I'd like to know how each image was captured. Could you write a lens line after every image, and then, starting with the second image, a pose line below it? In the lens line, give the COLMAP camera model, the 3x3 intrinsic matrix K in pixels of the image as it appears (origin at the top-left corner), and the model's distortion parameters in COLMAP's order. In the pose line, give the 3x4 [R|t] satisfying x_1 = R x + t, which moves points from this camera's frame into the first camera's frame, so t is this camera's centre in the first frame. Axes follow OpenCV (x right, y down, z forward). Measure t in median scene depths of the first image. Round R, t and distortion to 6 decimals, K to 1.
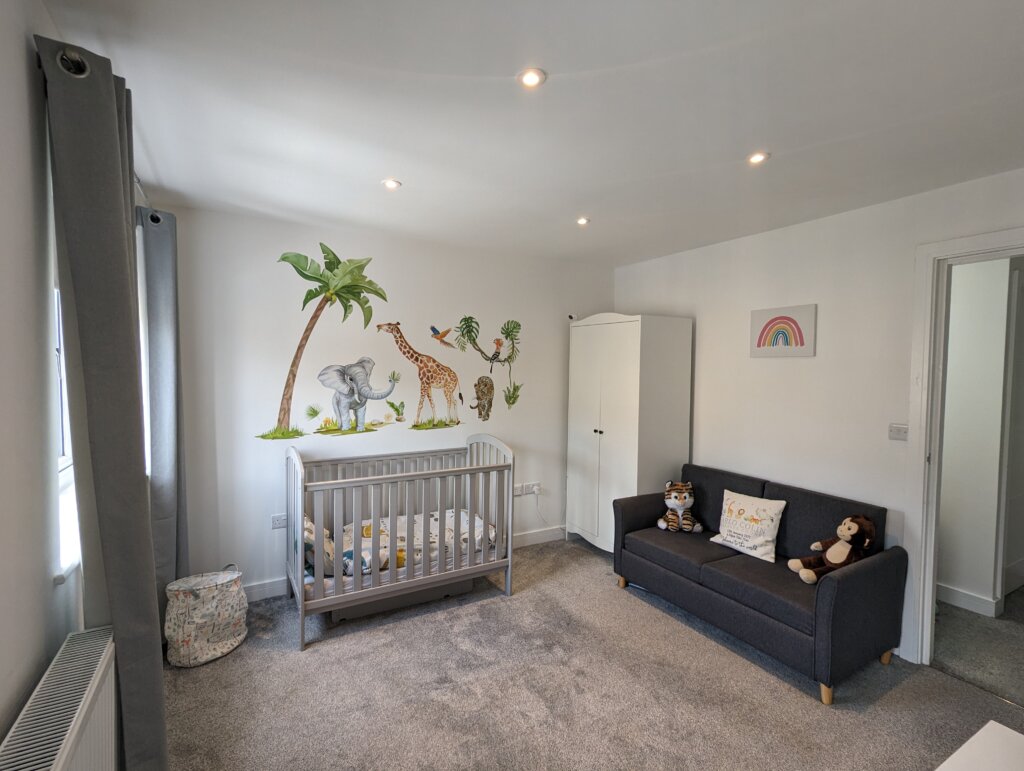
lens RADIAL K [[483.4, 0, 508.2], [0, 483.4, 384.4], [0, 0, 1]] dist [0.000329, 0.001678]
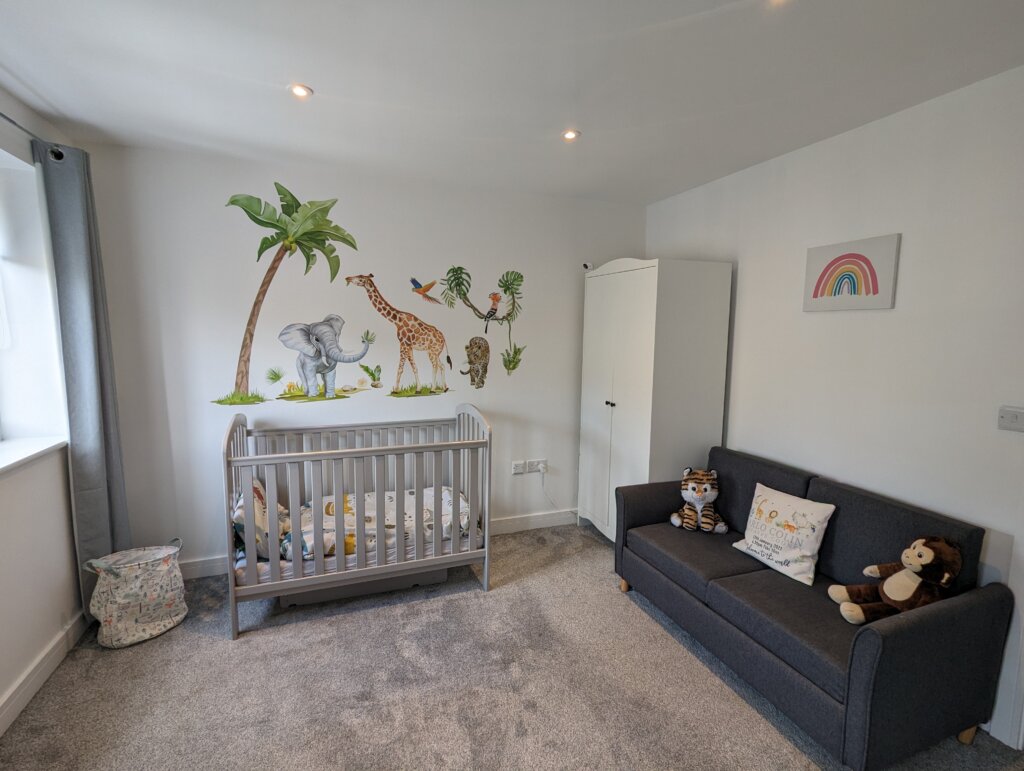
lens RADIAL K [[483.4, 0, 508.9], [0, 483.4, 384.2], [0, 0, 1]] dist [0.000329, 0.001678]
pose [[0.987038, 0.017579, -0.159520, 0.177320], [-0.005435, 0.997074, 0.076245, 0.001739], [0.160394, -0.074389, 0.984246, 0.184400]]
